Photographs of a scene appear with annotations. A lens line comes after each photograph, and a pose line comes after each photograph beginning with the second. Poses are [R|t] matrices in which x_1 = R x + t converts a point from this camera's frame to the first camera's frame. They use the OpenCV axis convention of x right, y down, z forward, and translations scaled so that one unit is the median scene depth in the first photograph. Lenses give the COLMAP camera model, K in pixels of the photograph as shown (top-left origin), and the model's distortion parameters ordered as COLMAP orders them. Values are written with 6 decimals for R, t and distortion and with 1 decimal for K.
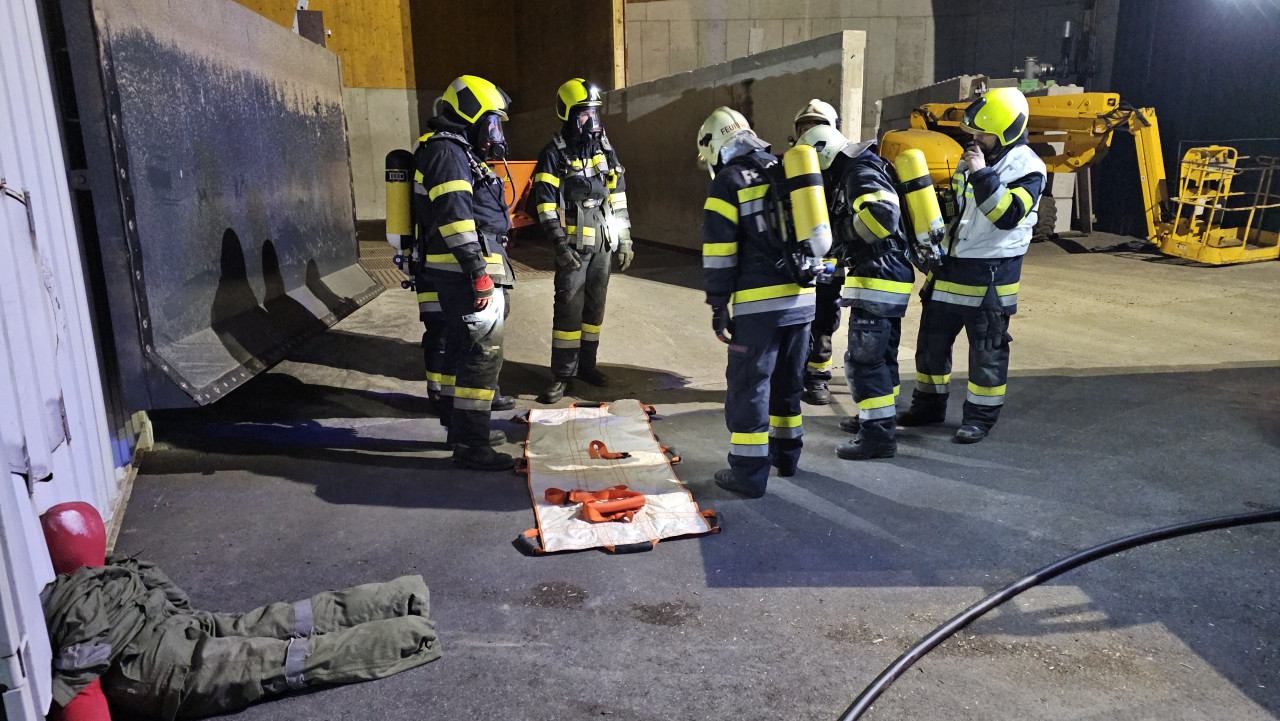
lens RADIAL K [[837.5, 0, 640.0], [0, 837.5, 360.5], [0, 0, 1]] dist [0.073245, -0.060933]
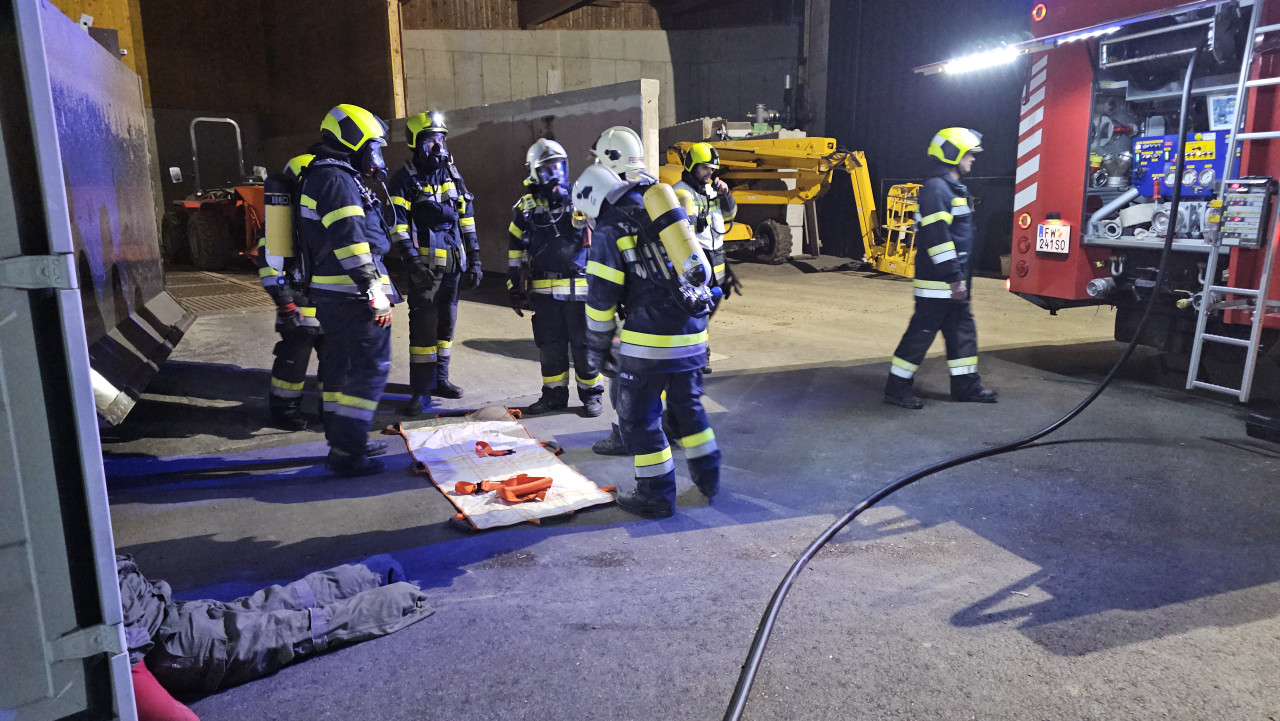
lens RADIAL K [[837.5, 0, 640.0], [0, 837.5, 360.5], [0, 0, 1]] dist [0.073245, -0.060933]
pose [[0.956633, -0.048584, 0.287216, -0.150183], [0.058050, 0.998012, -0.024528, 0.026955], [-0.285453, 0.040137, 0.957552, -0.107758]]
